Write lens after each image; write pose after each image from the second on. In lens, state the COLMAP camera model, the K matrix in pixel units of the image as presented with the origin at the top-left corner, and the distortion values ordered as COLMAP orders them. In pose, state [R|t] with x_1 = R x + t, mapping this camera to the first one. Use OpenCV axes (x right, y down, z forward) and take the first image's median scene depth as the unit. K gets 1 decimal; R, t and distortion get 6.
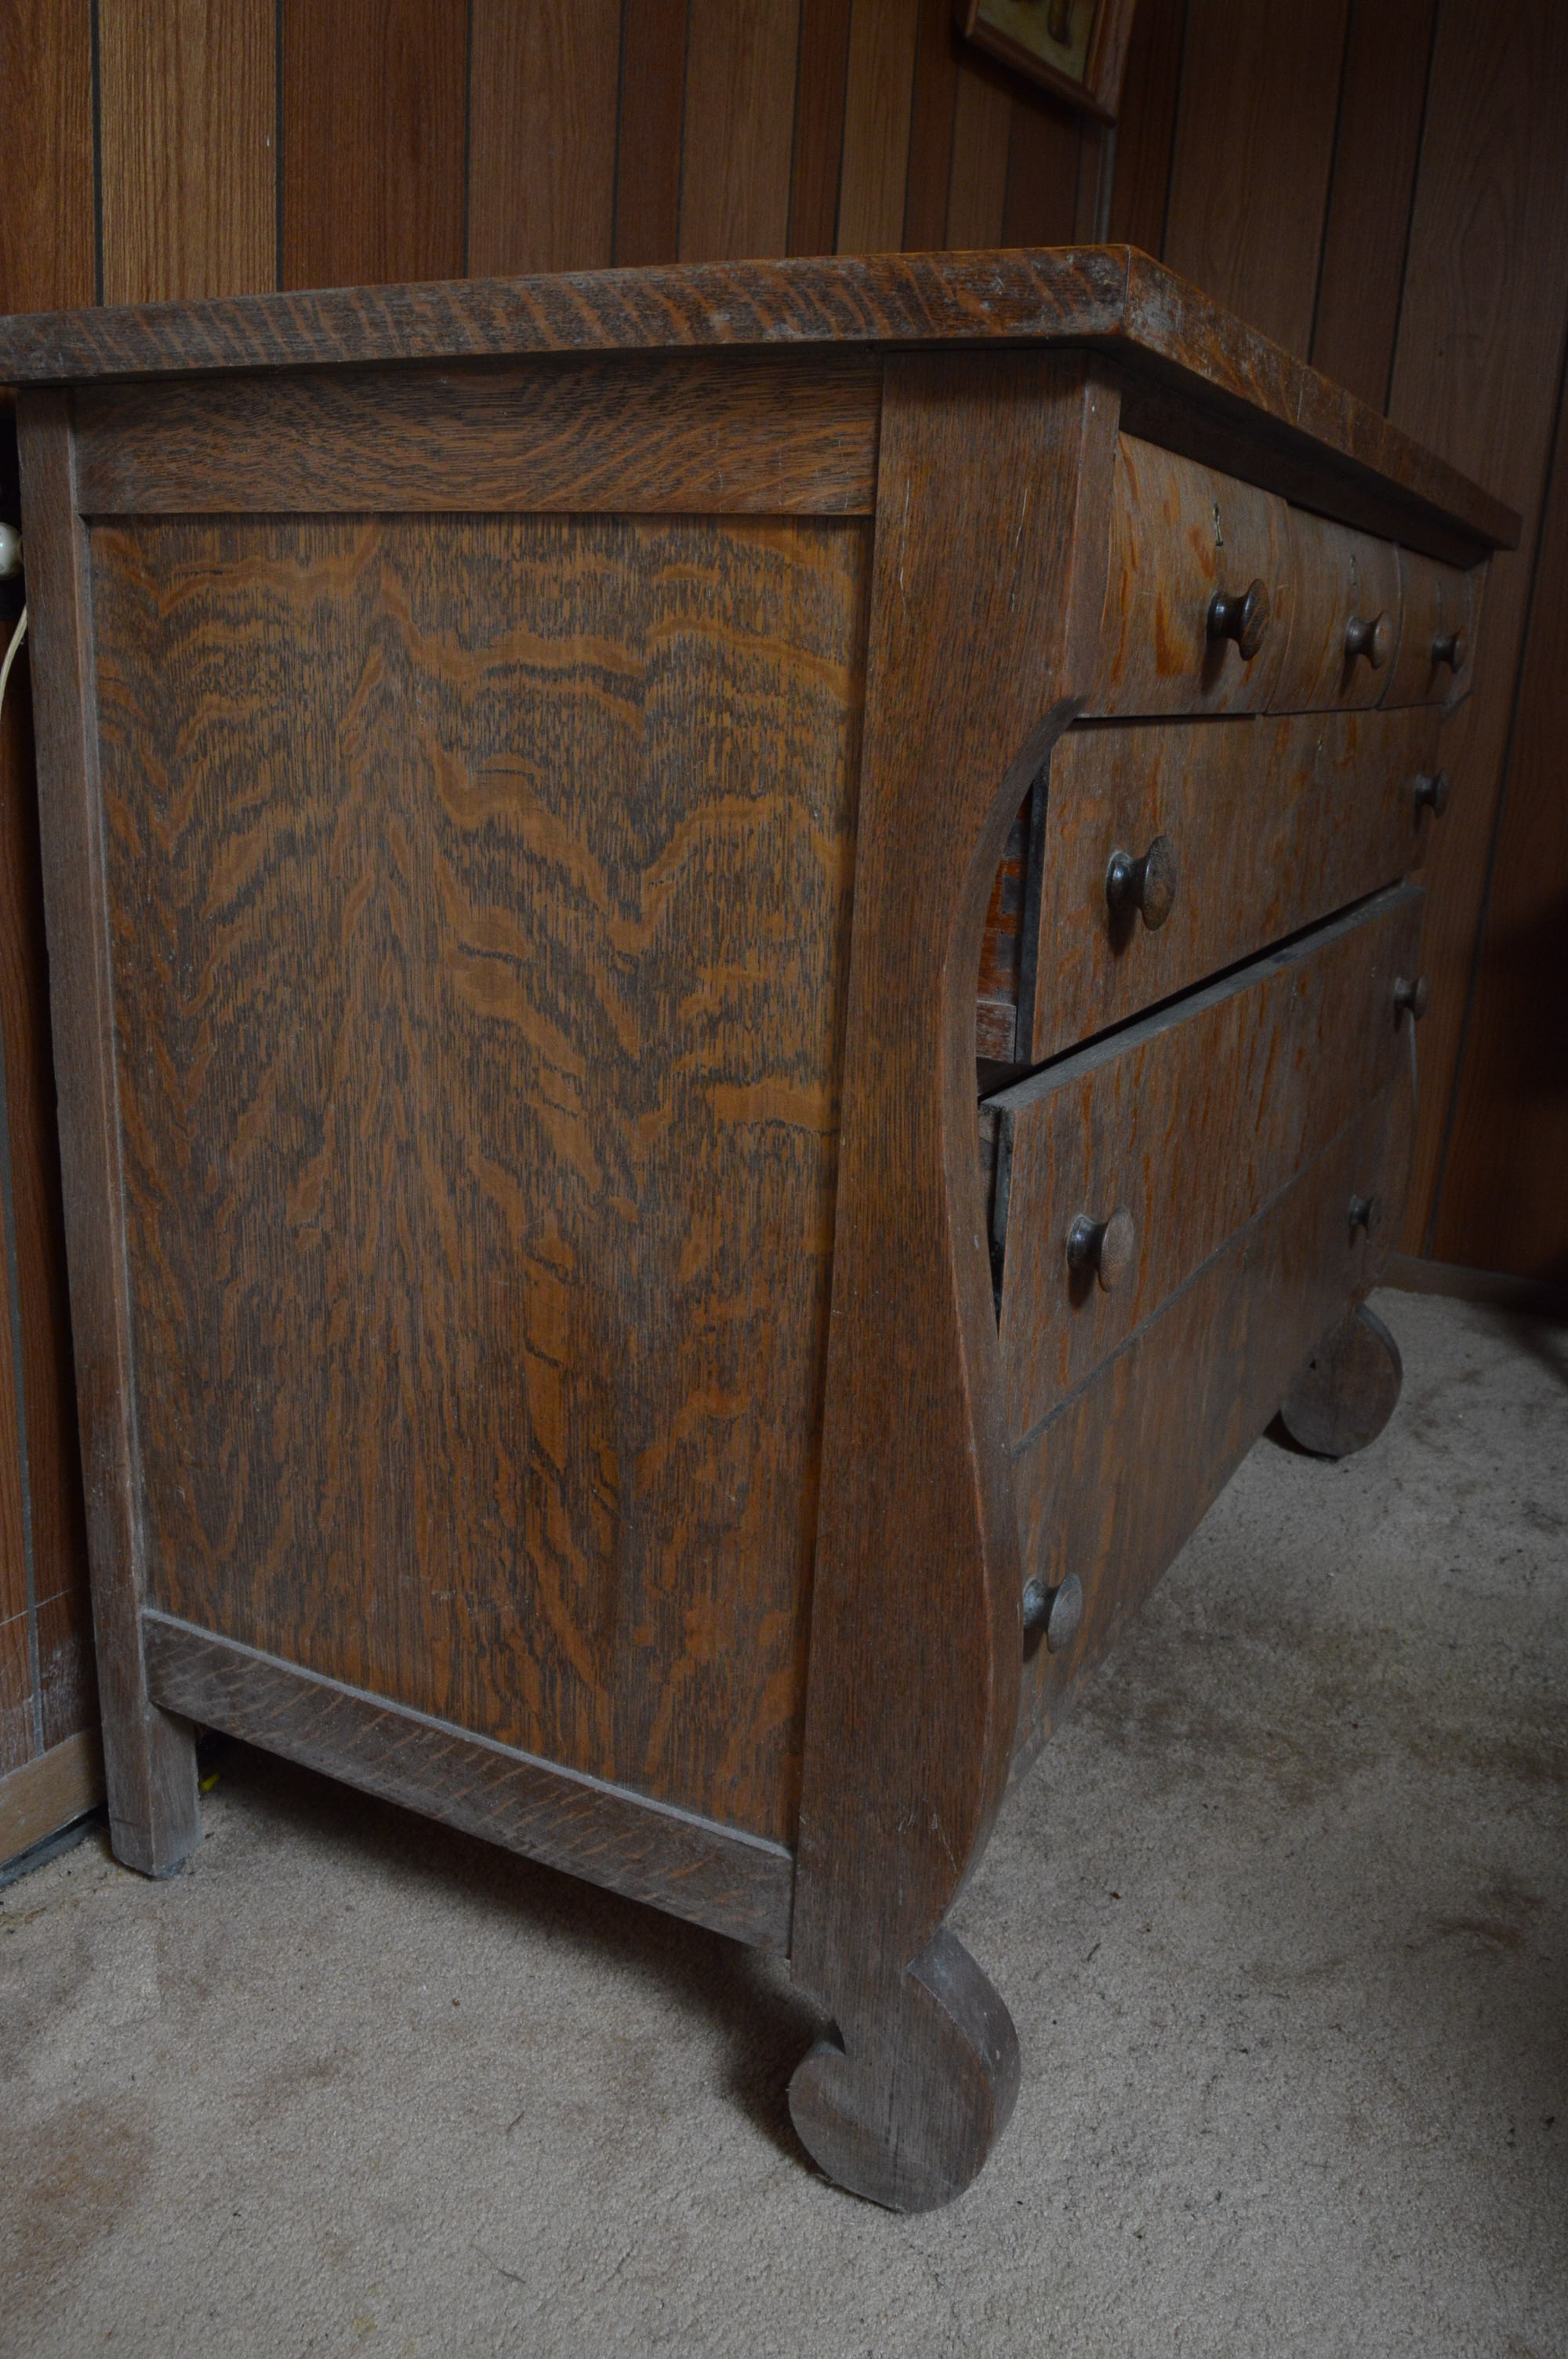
lens RADIAL K [[1847.3, 0, 781.8], [0, 1847.3, 1180.8], [0, 0, 1]] dist [-0.098256, 0.036171]
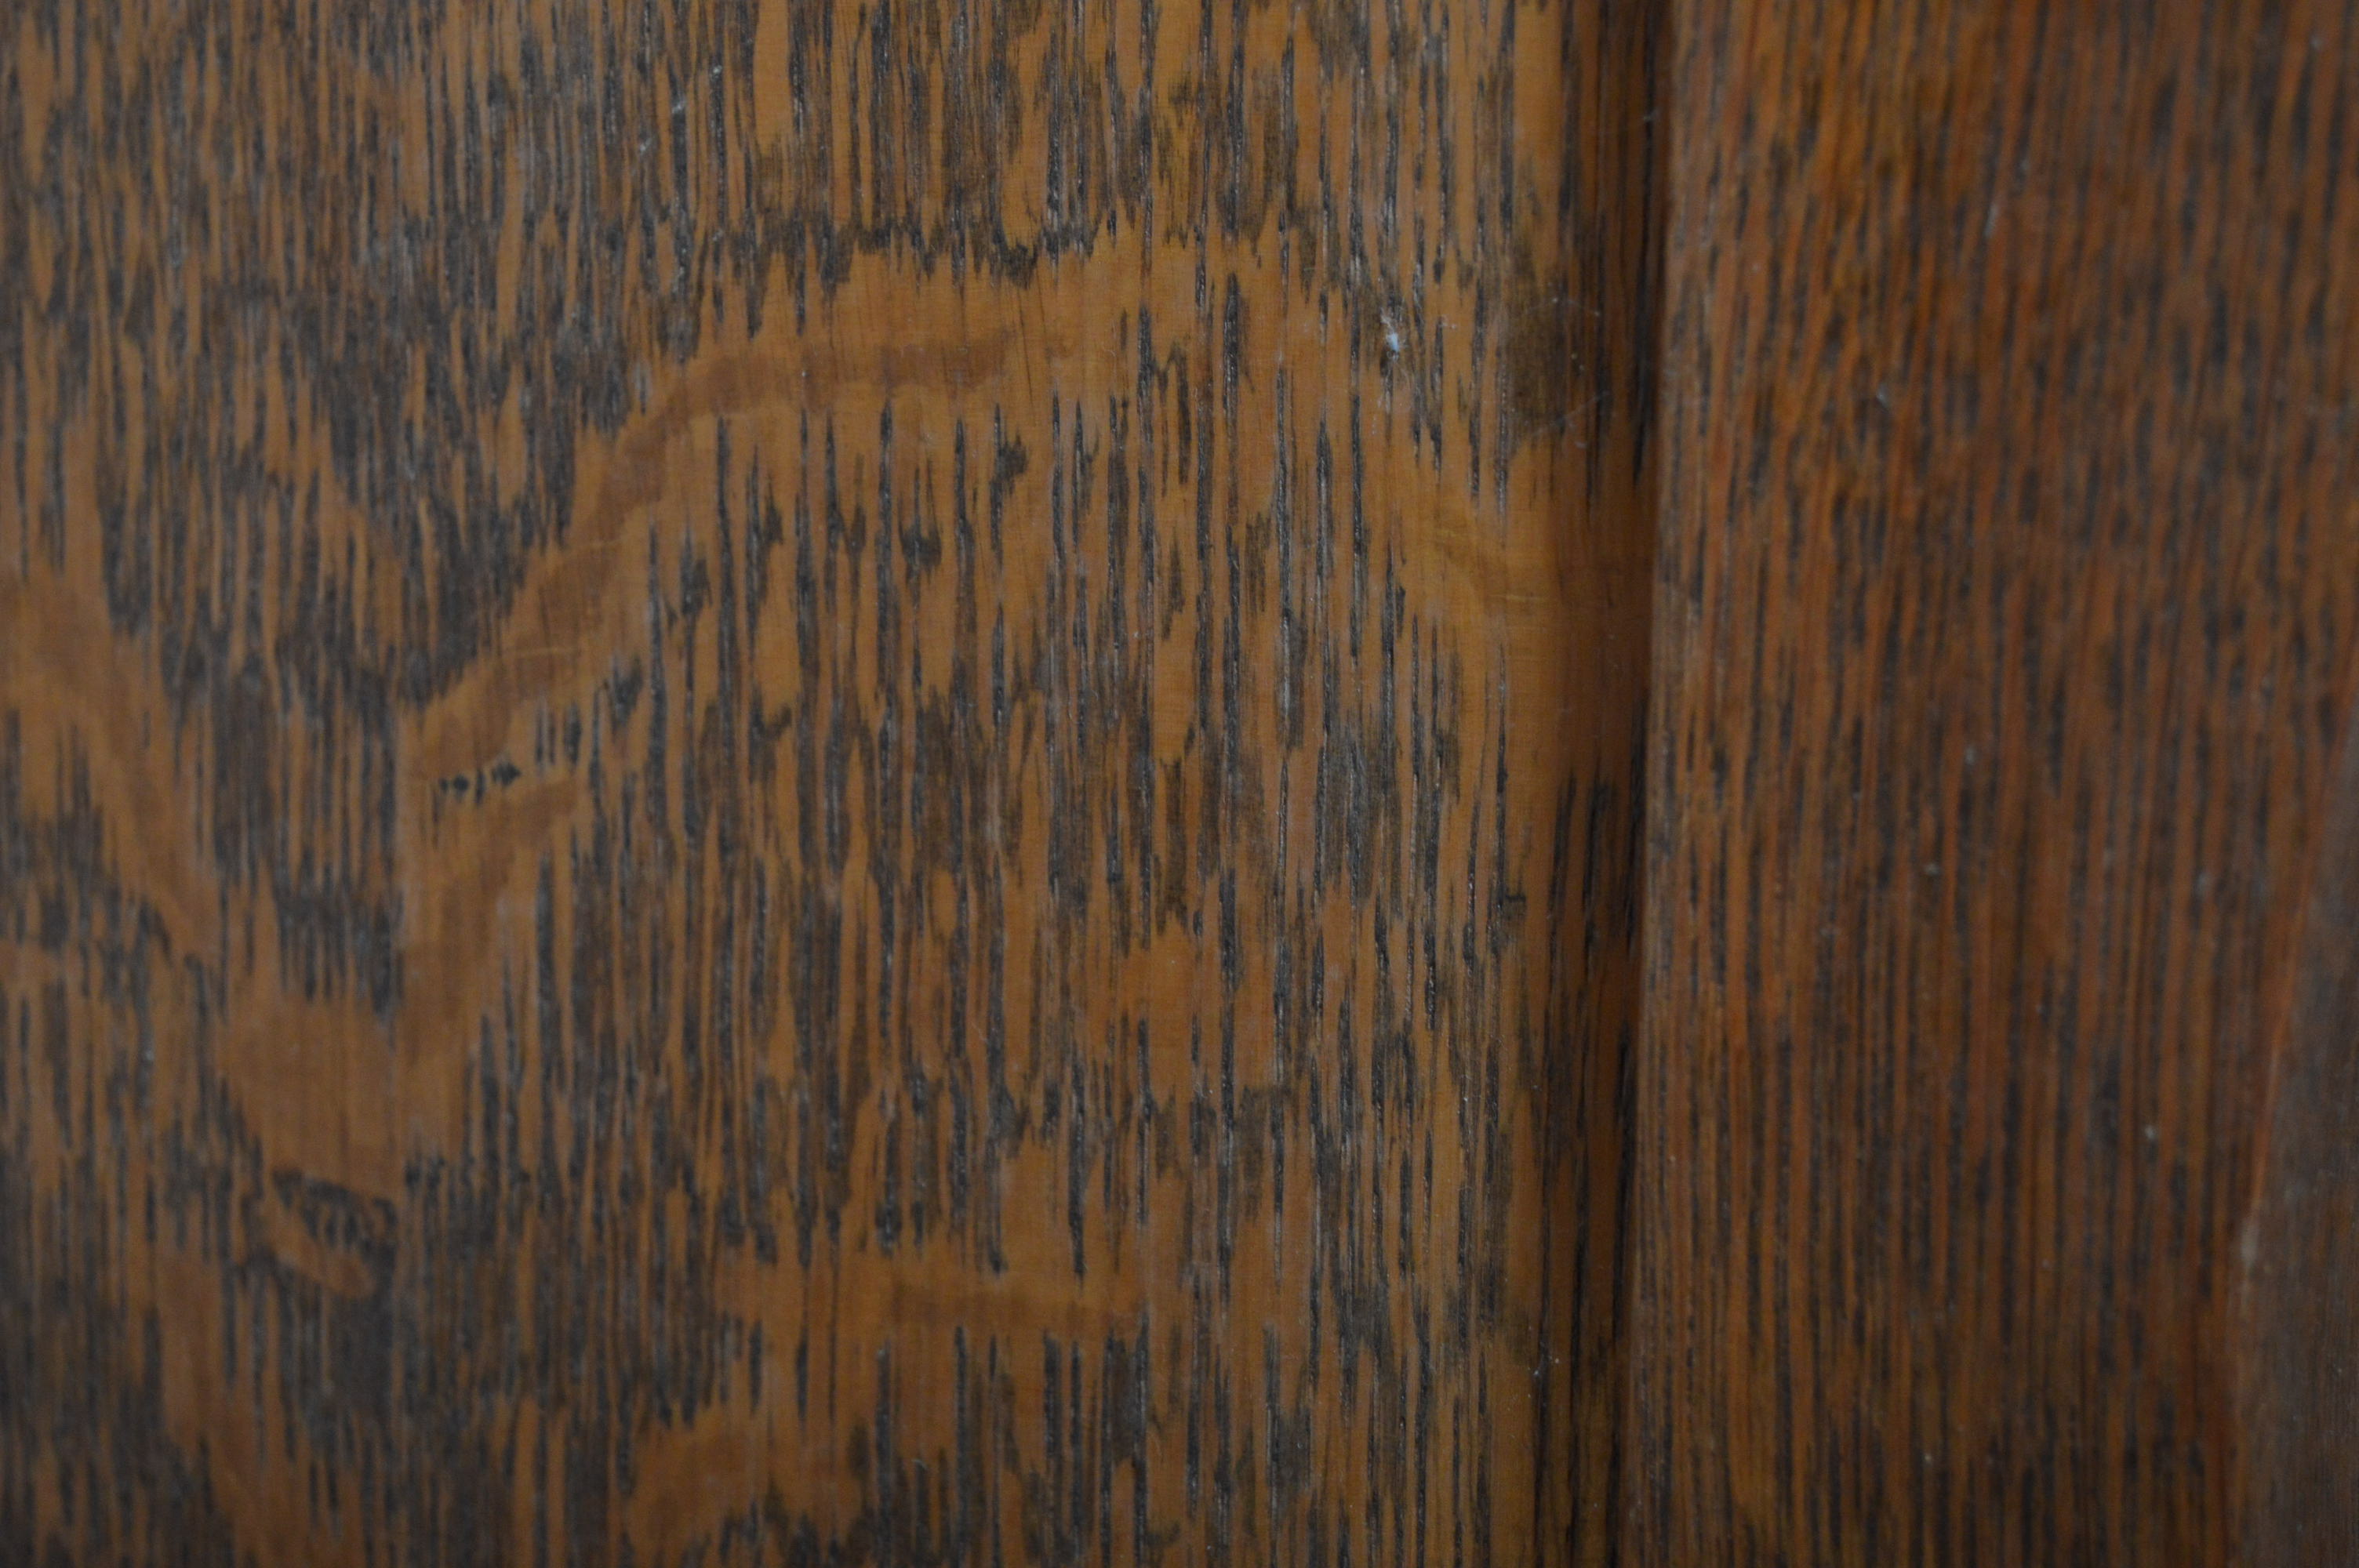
lens RADIAL K [[5305.2, 0, 1179.4], [0, 5305.2, 783.3], [0, 0, 1]] dist [-0.049095, 0.000000]
pose [[0.999655, -0.025657, 0.005628, -0.004265], [0.026251, 0.983486, -0.179068, -0.067580], [-0.000941, 0.179154, 0.983821, 0.491124]]
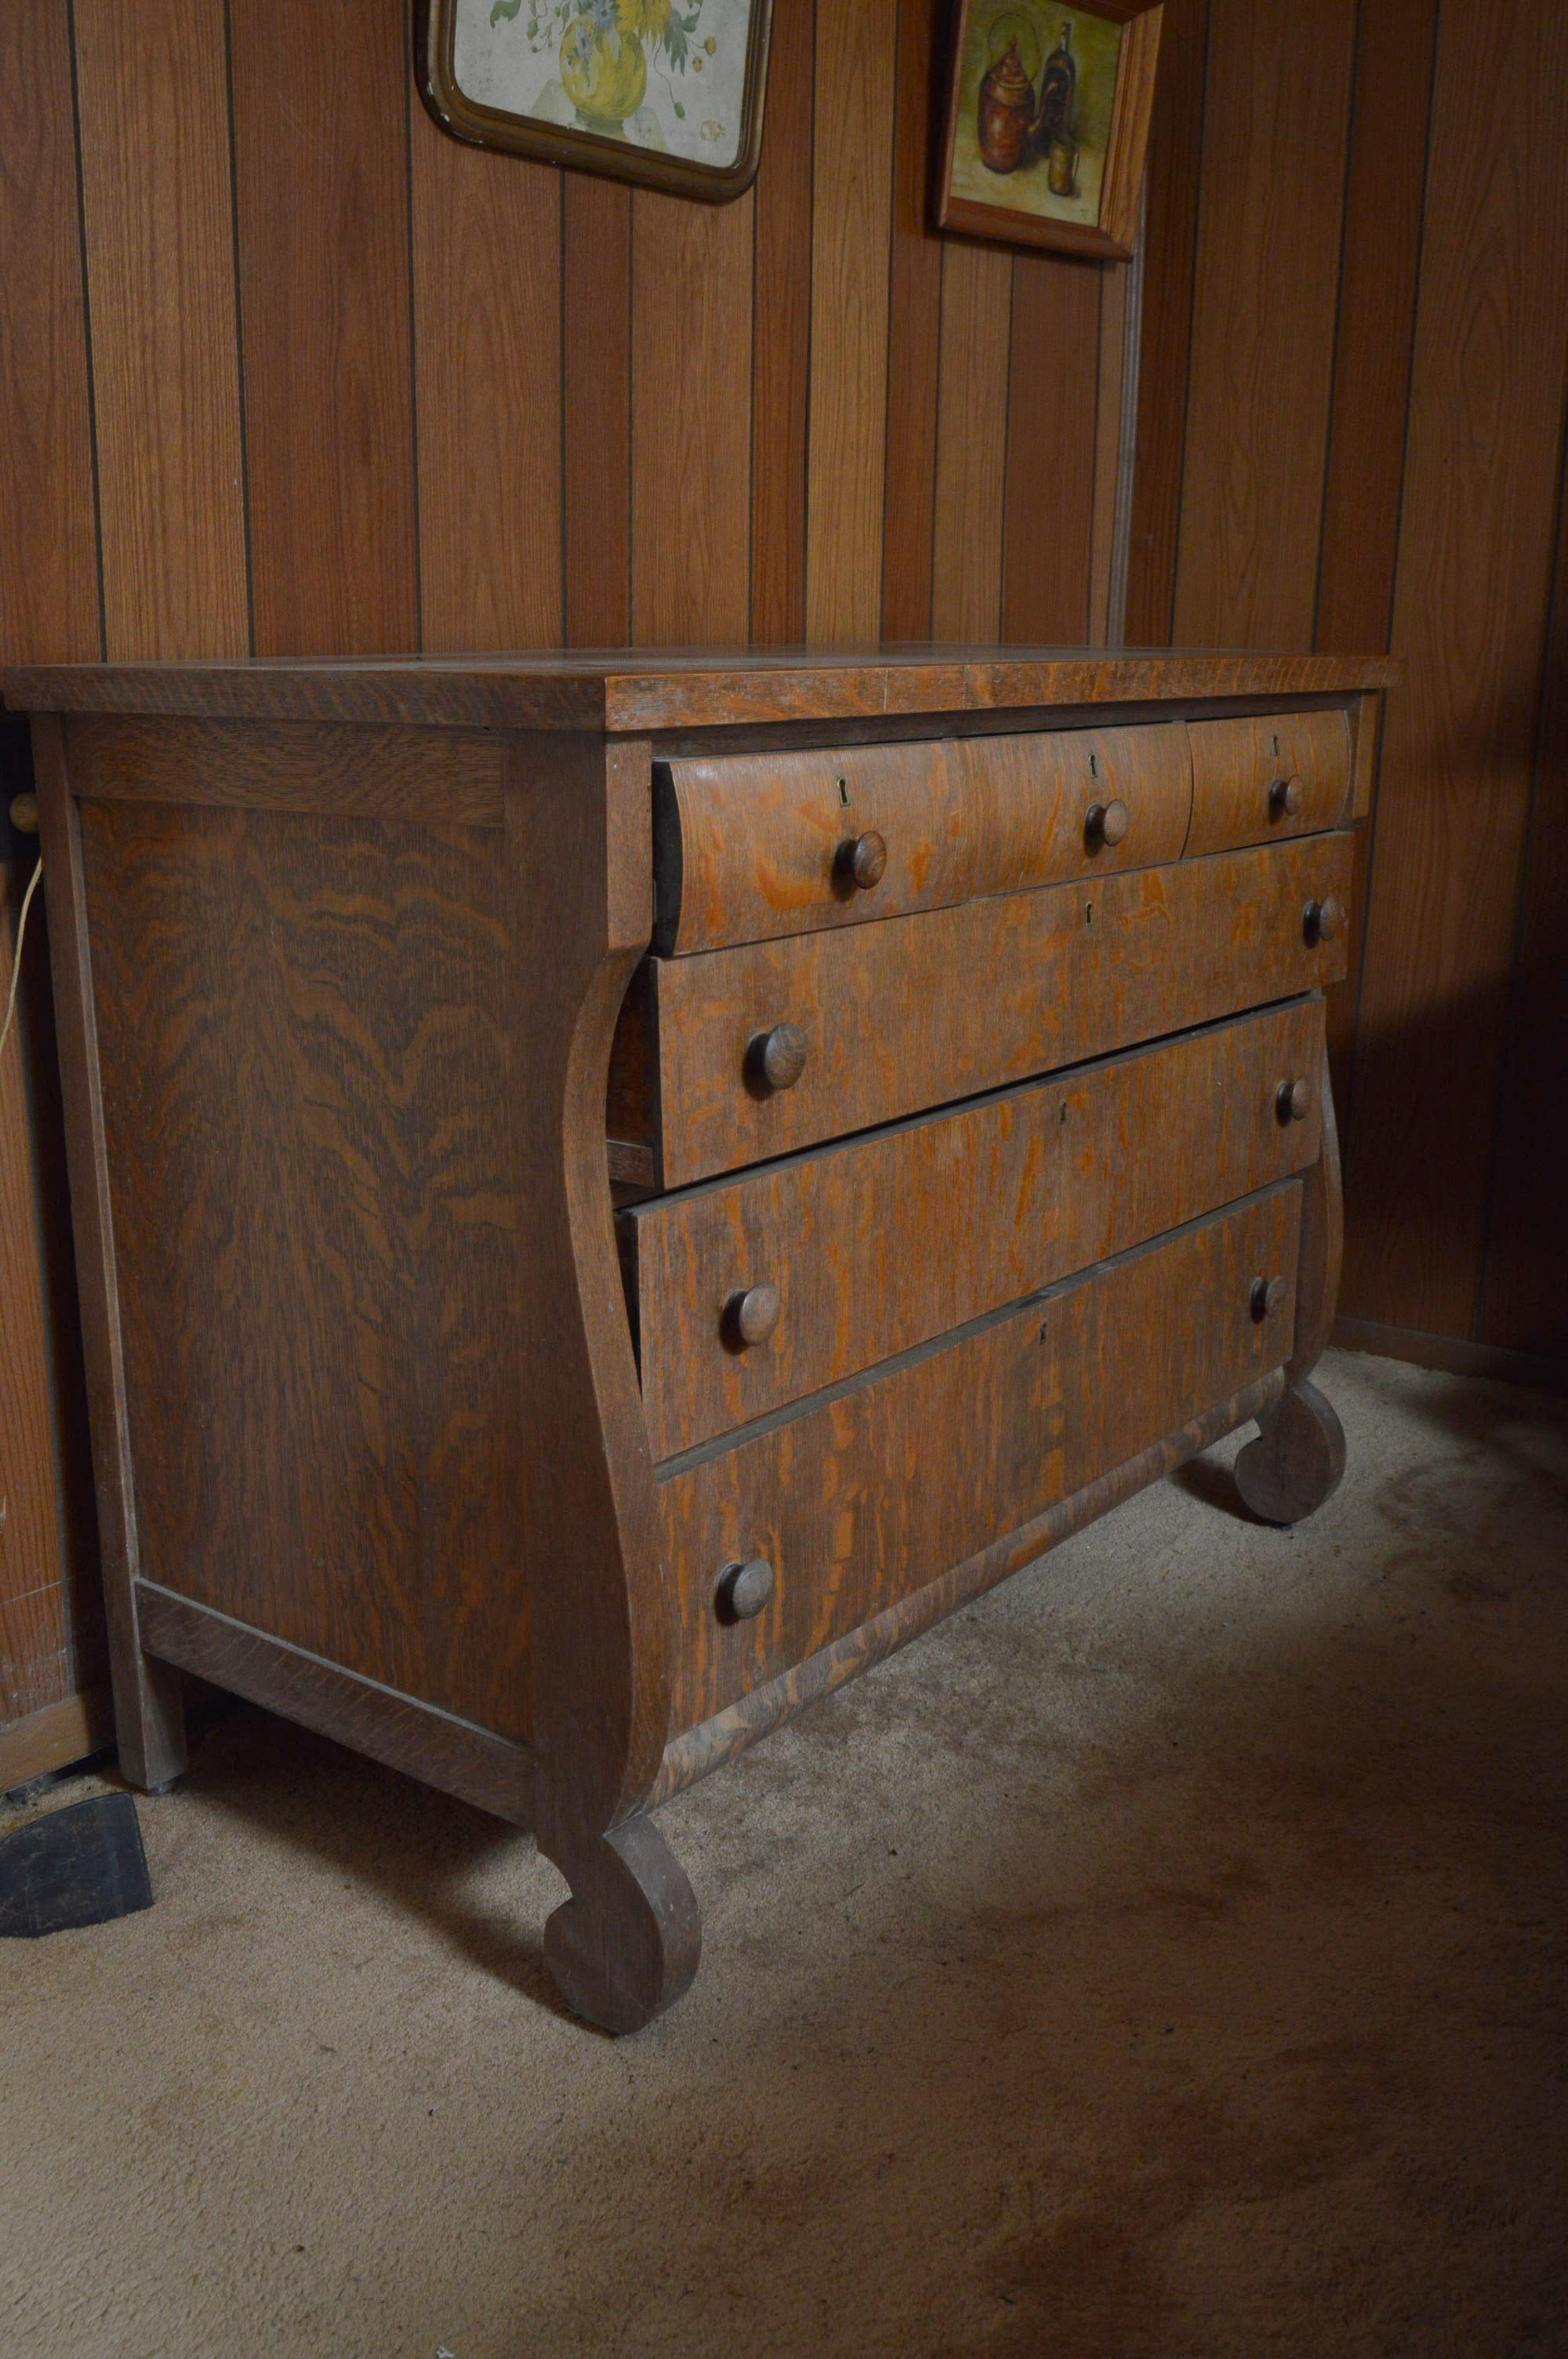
lens RADIAL K [[2139.6, 0, 780.5], [0, 2139.6, 1176.2], [0, 0, 1]] dist [-0.074144, 0.000000]
pose [[0.985117, 0.001104, -0.171884, 0.504566], [-0.007601, 0.999281, -0.037147, -0.007311], [0.171720, 0.037900, 0.984417, -0.612225]]
